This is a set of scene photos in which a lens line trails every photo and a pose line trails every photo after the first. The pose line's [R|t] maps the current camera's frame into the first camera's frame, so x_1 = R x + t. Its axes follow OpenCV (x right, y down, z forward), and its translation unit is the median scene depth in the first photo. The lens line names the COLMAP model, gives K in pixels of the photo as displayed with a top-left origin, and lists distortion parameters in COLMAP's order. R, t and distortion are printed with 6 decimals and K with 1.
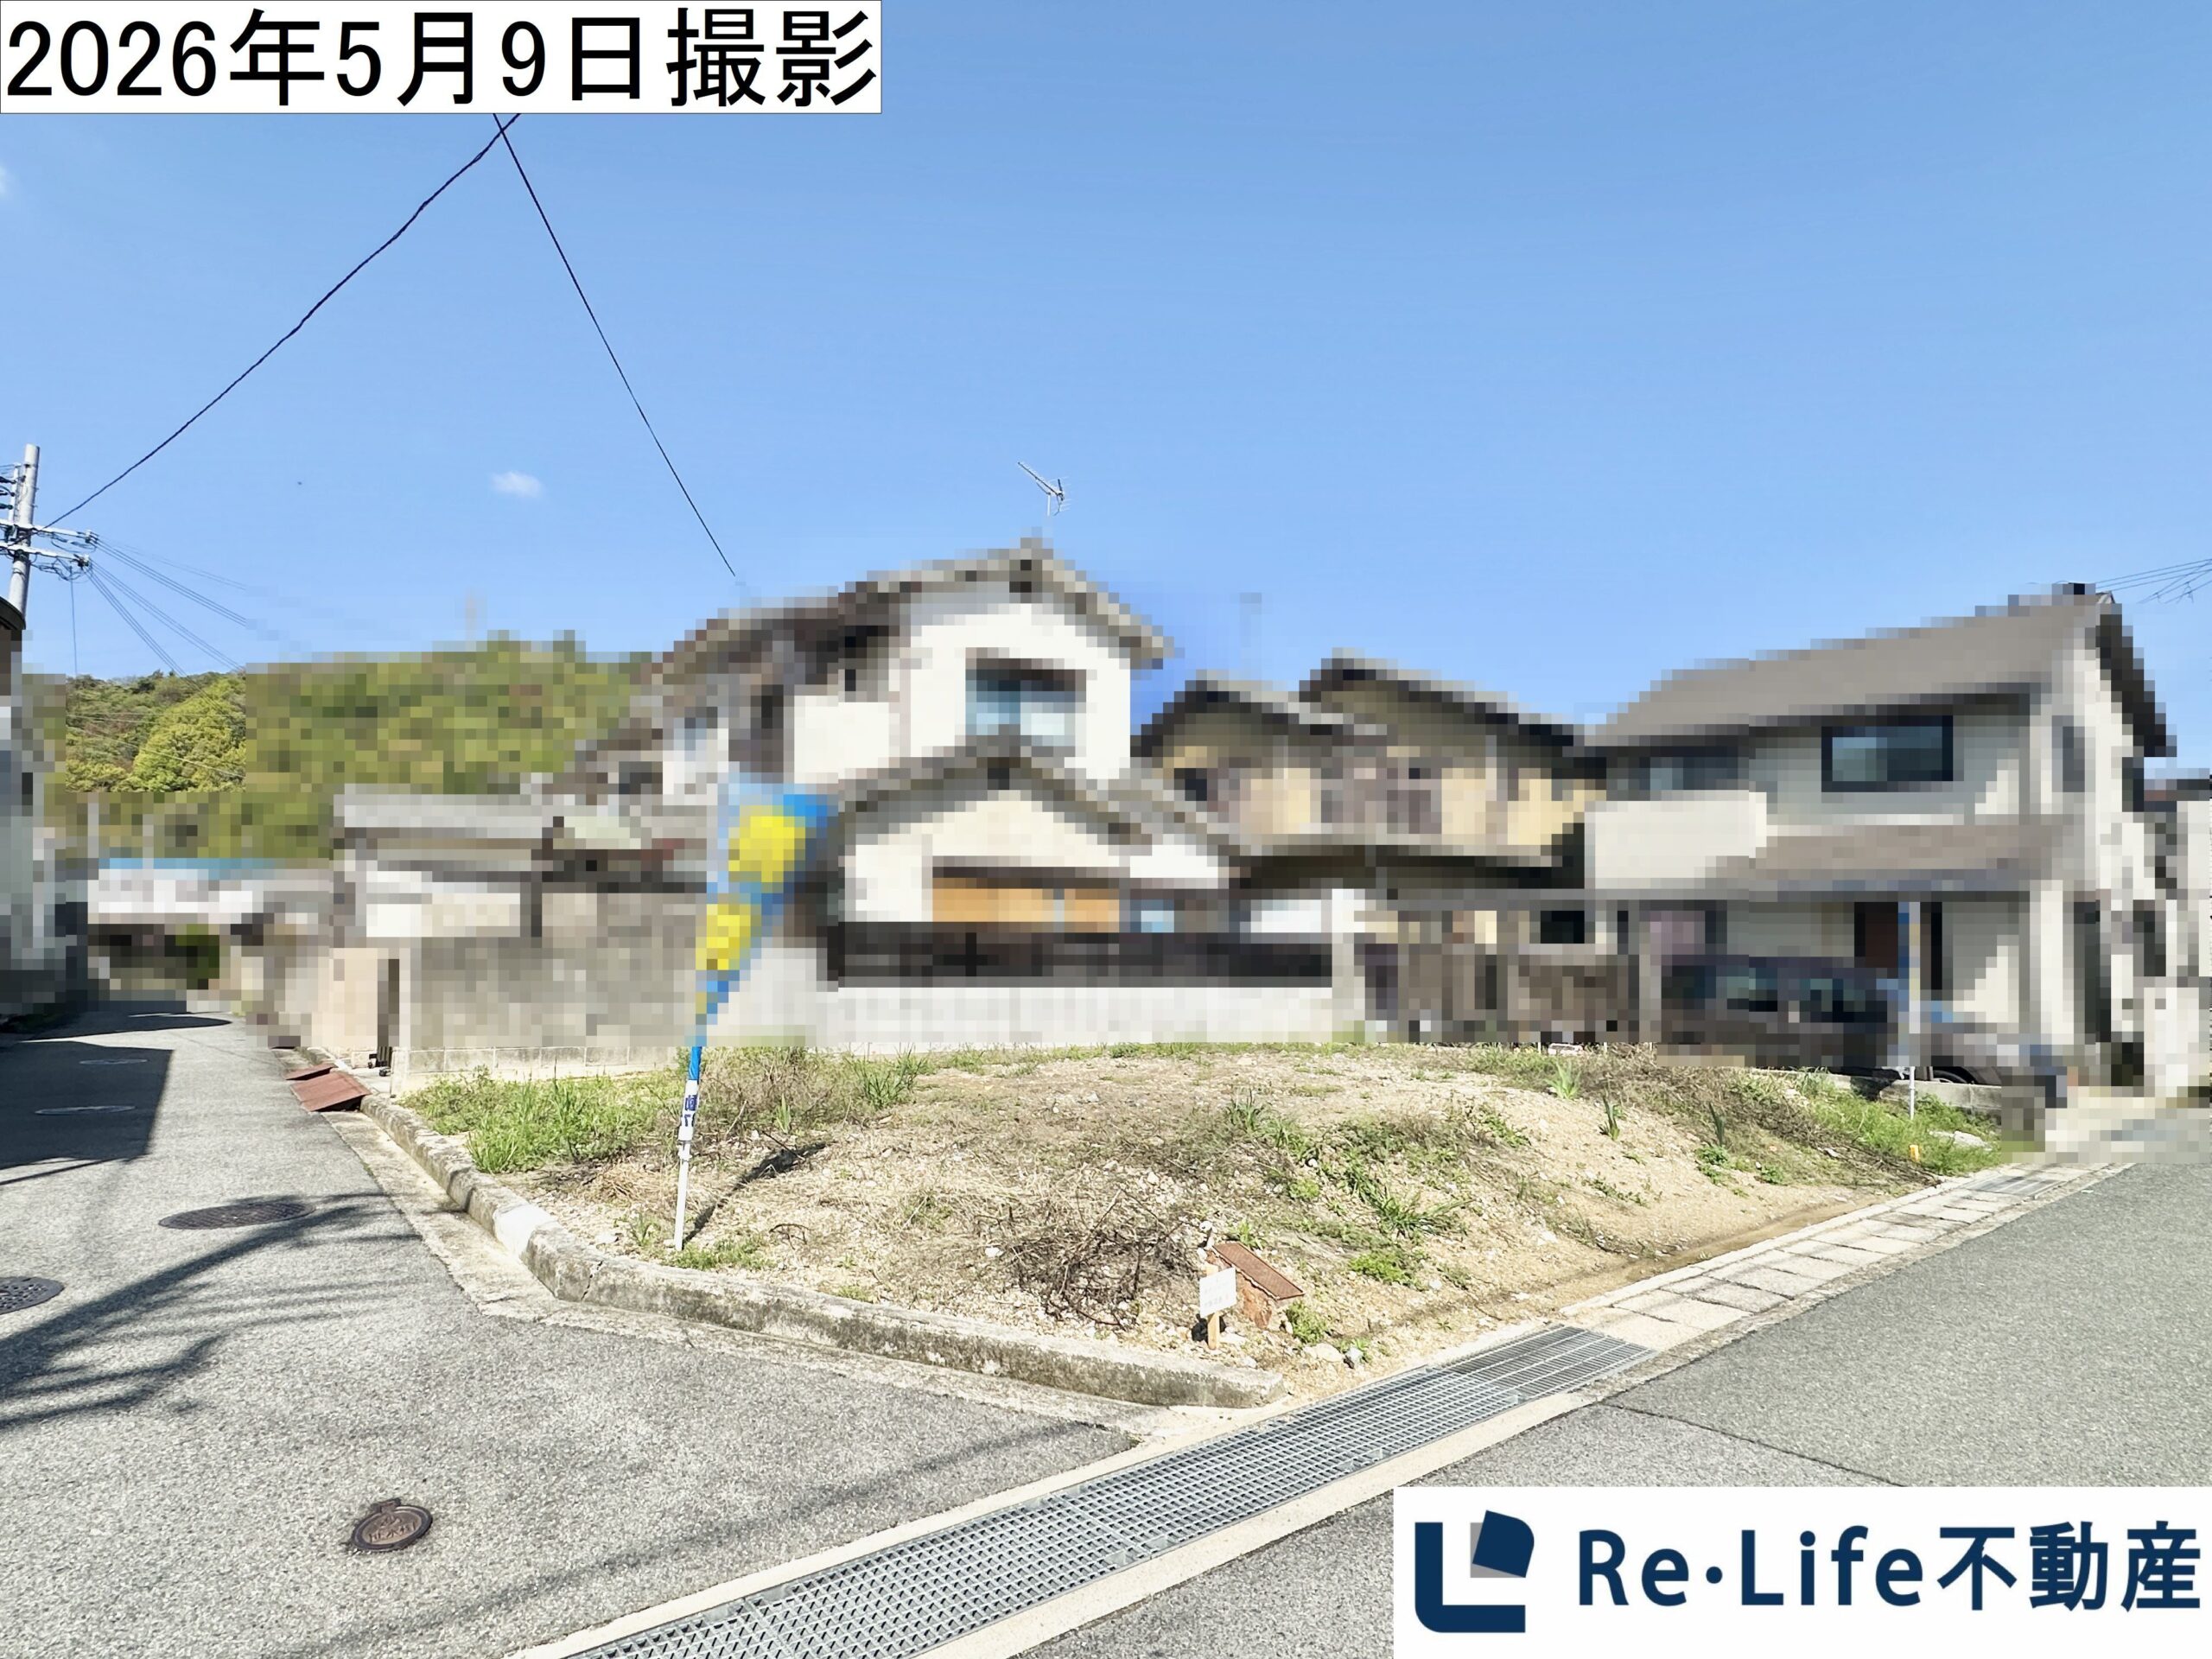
lens RADIAL K [[1136.5, 0, 1107.2], [0, 1136.5, 827.4], [0, 0, 1]] dist [-0.001732, 0.000845]
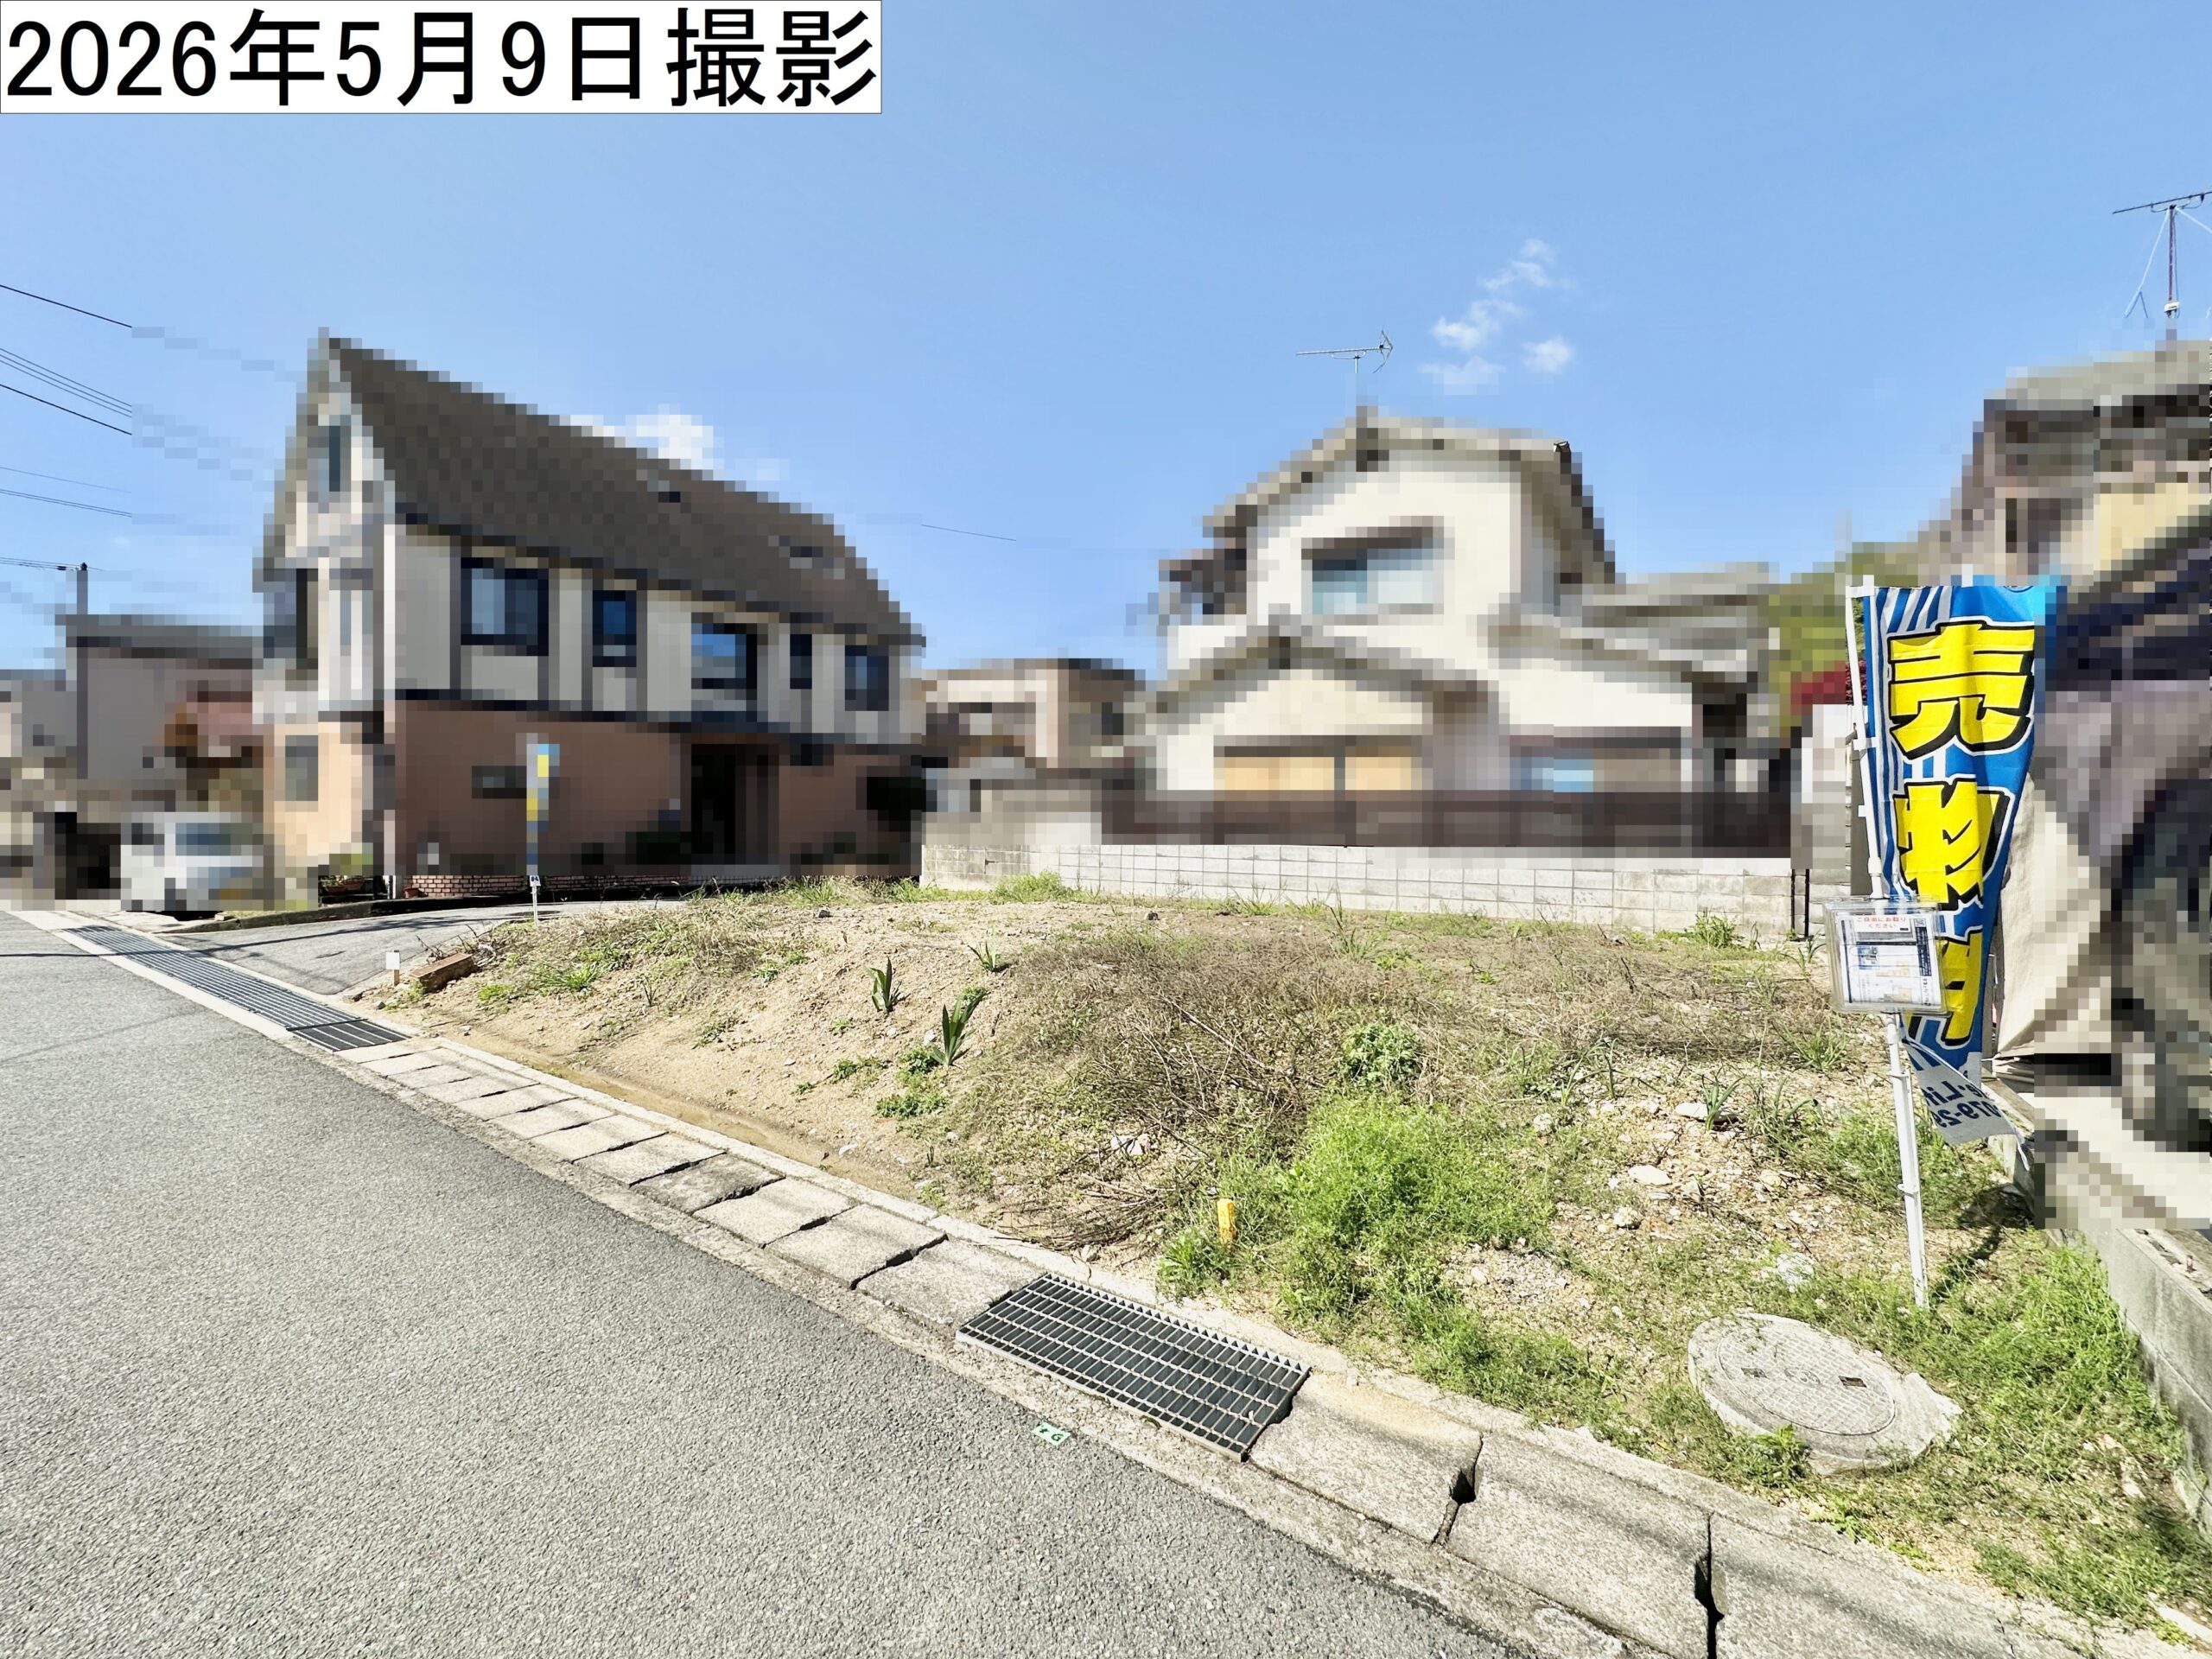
lens RADIAL K [[878.0, 0, 1105.1], [0, 878.0, 827.9], [0, 0, 1]] dist [-0.001633, 0.000183]
pose [[0.301641, -0.013437, -0.953327, 0.689560], [0.104661, 0.994325, 0.019100, 0.086200], [0.947660, -0.105537, 0.301335, 0.589386]]
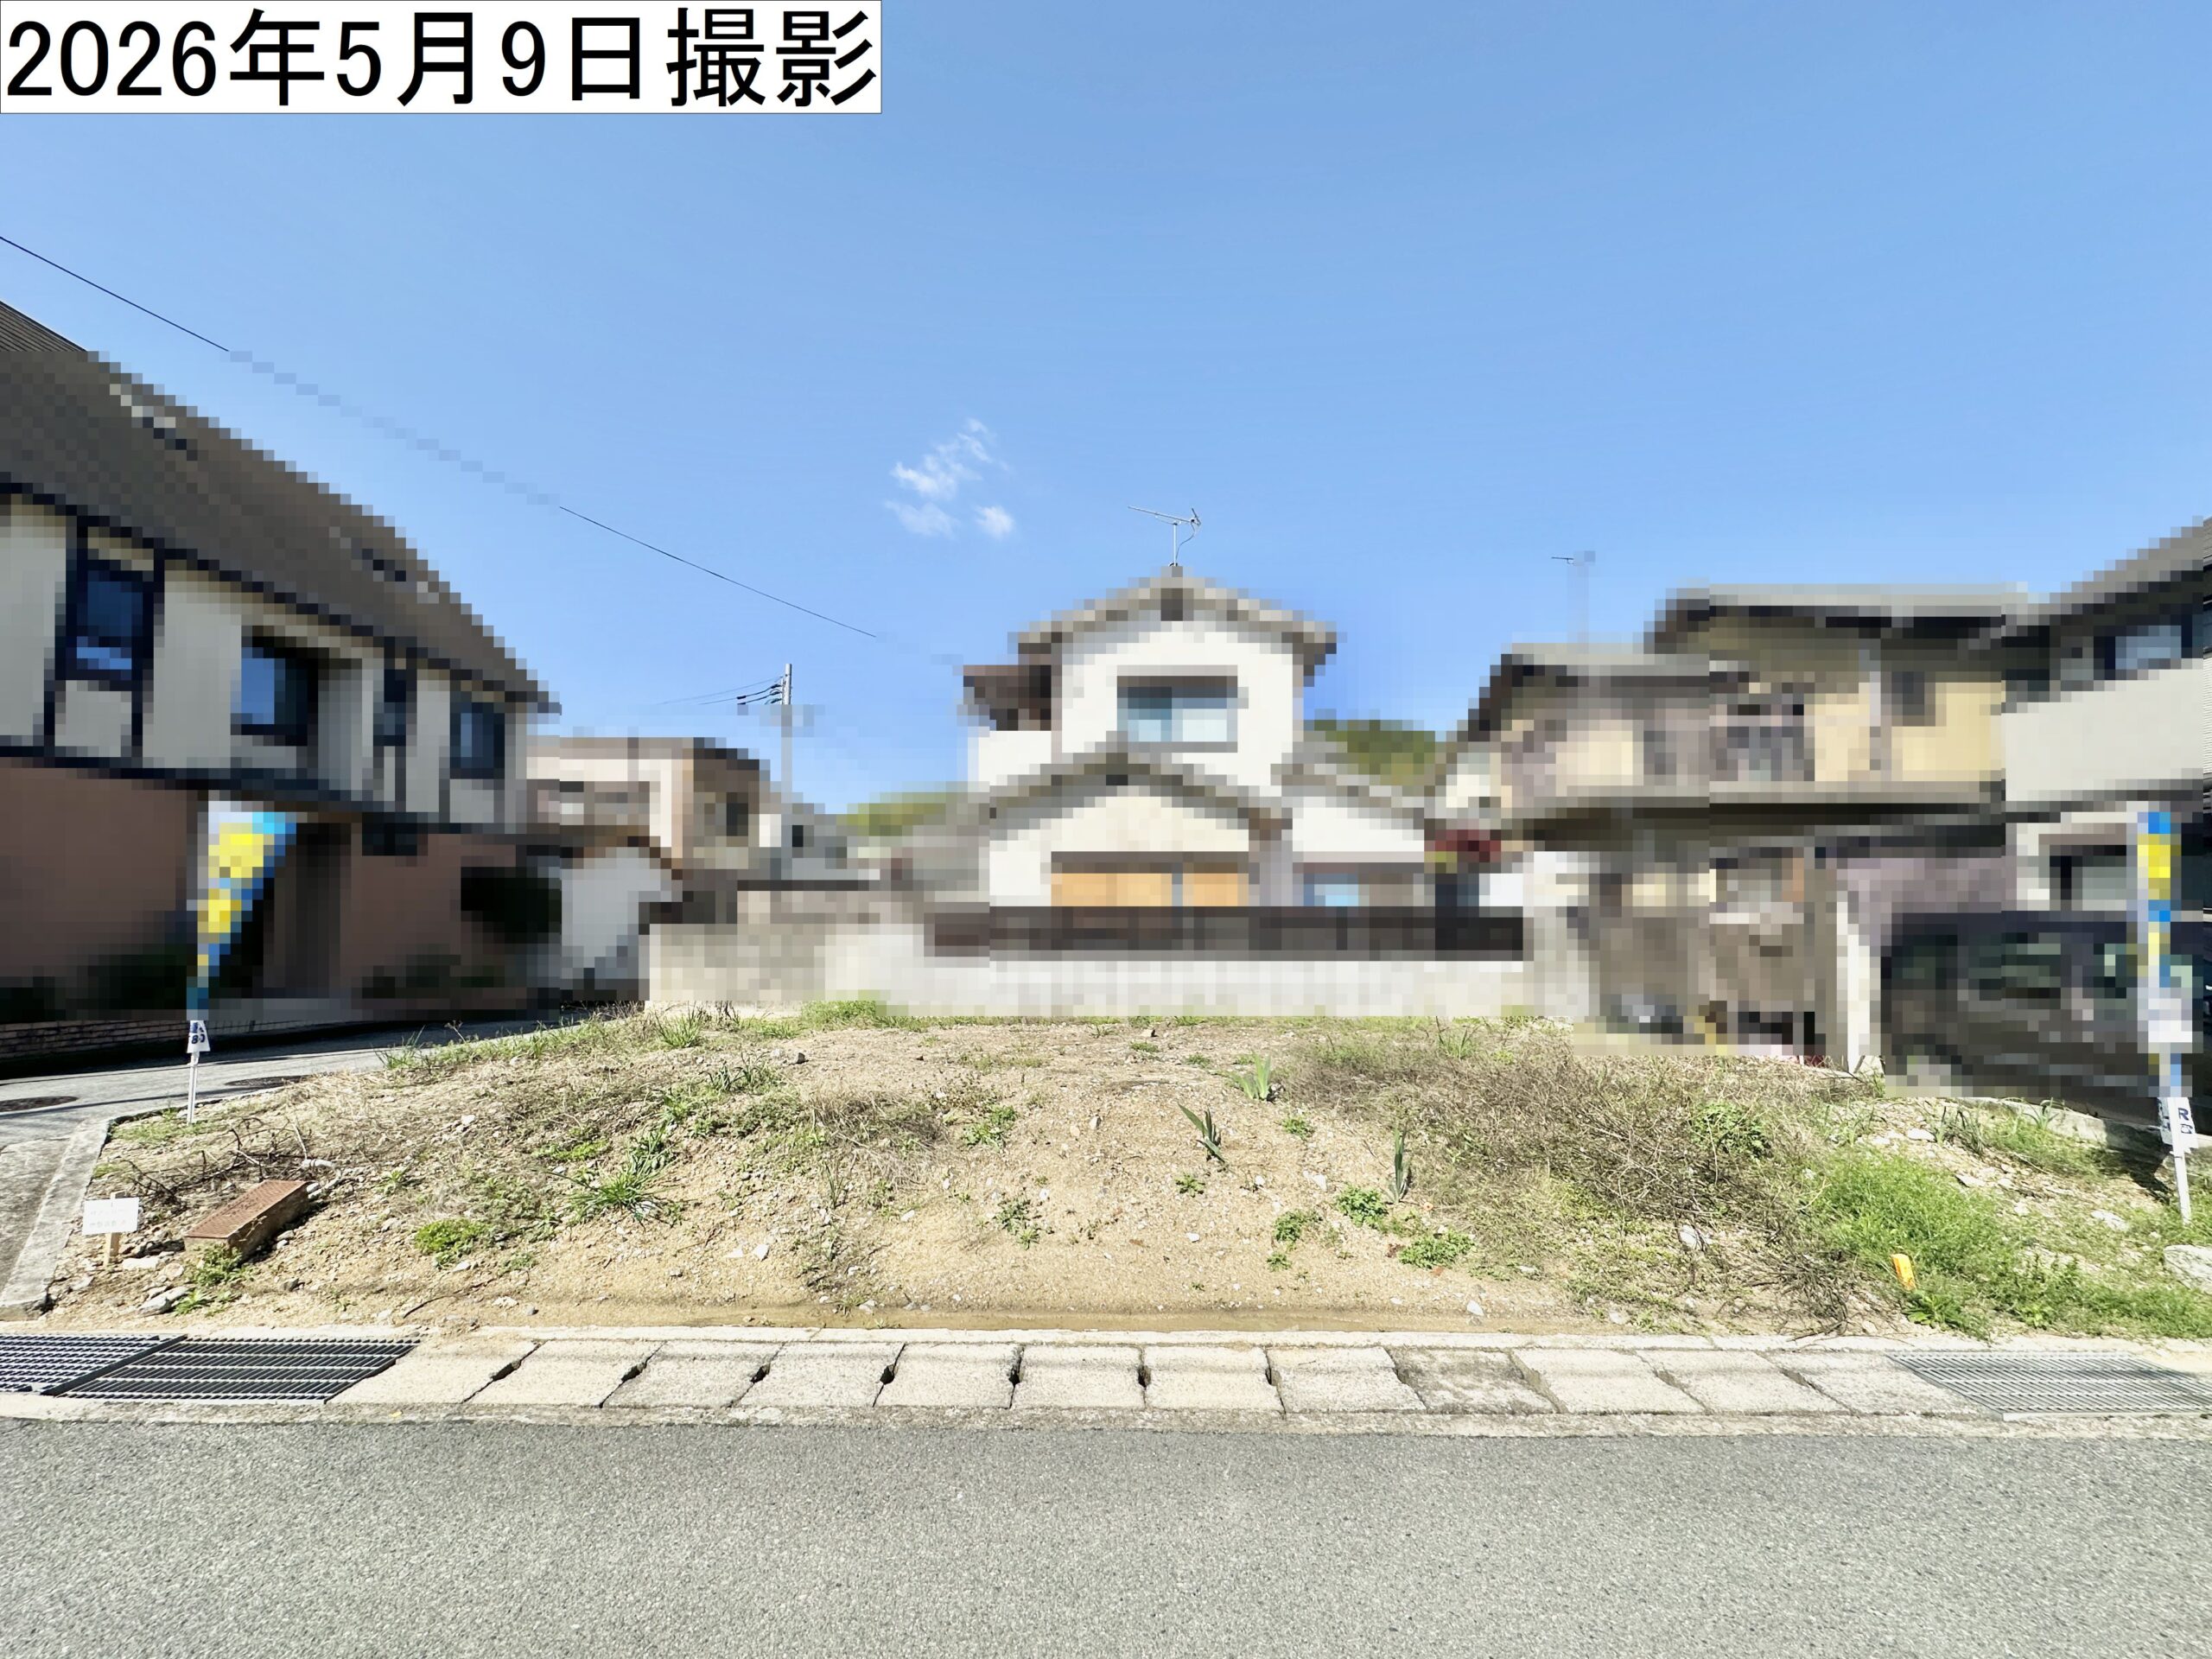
lens RADIAL K [[878.0, 0, 1112.8], [0, 878.0, 834.9], [0, 0, 1]] dist [-0.001633, 0.000183]
pose [[0.775695, -0.086646, -0.625131, 0.477987], [0.082331, 0.995959, -0.035883, 0.046795], [0.625714, -0.023633, 0.779694, 0.311883]]
